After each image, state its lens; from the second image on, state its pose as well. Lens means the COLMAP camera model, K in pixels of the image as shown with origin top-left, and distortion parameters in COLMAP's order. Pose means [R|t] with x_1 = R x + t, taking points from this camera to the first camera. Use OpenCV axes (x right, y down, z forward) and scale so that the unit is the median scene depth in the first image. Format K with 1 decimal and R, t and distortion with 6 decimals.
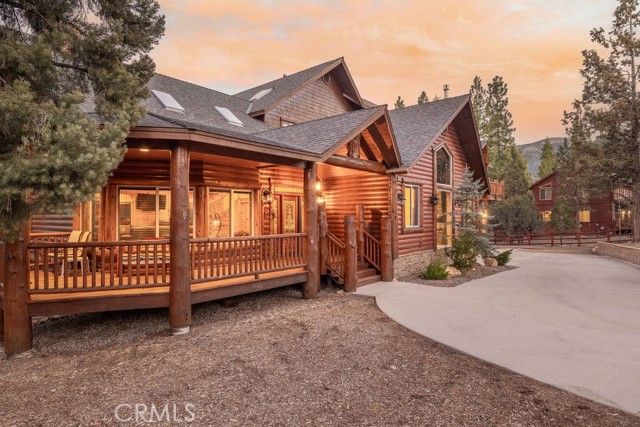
lens RADIAL K [[365.7, 0, 320.0], [0, 365.7, 213.5], [0, 0, 1]] dist [-0.000037, -0.000039]
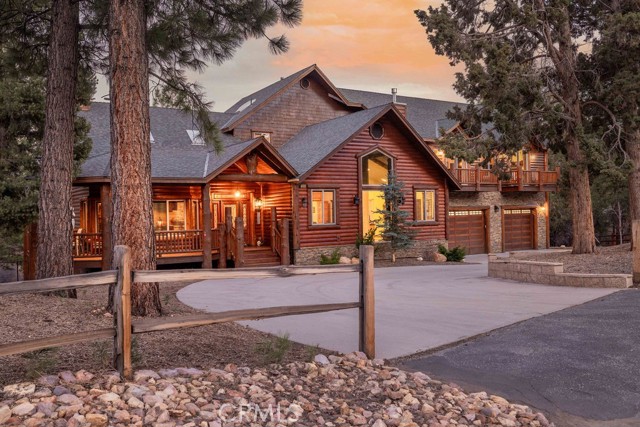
lens RADIAL K [[532.2, 0, 320.0], [0, 532.2, 213.5], [0, 0, 1]] dist [0.008934, -0.000751]
pose [[0.946645, -0.017732, -0.321791, 0.832772], [0.021922, 0.999716, 0.009400, -0.016415], [0.321533, -0.015953, 0.946764, -0.673818]]
